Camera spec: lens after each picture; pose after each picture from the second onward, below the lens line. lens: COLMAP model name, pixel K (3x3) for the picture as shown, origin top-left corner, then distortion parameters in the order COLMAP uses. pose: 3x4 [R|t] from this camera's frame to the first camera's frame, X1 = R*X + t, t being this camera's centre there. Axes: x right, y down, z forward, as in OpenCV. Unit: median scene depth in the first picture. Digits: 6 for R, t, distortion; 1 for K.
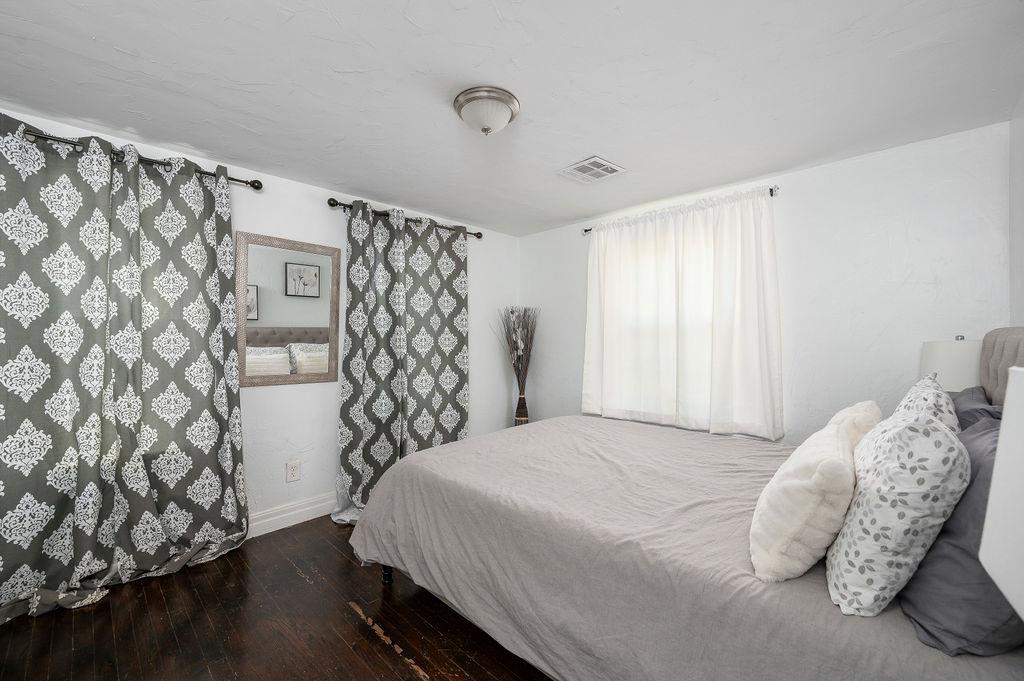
lens RADIAL K [[409.8, 0, 508.3], [0, 409.8, 336.1], [0, 0, 1]] dist [0.000116, -0.000019]
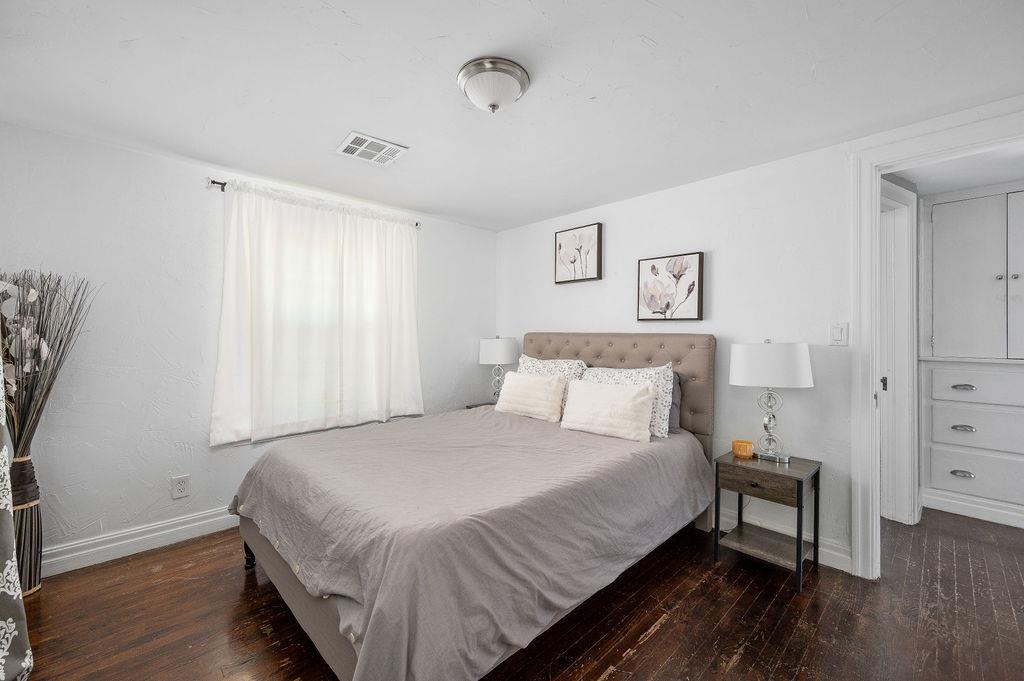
lens RADIAL K [[409.8, 0, 508.3], [0, 409.8, 336.1], [0, 0, 1]] dist [0.000116, -0.000019]
pose [[0.054030, -0.002897, 0.998535, -0.560181], [-0.002826, 0.999991, 0.003054, -0.001933], [-0.998535, -0.002987, 0.054021, 0.544086]]
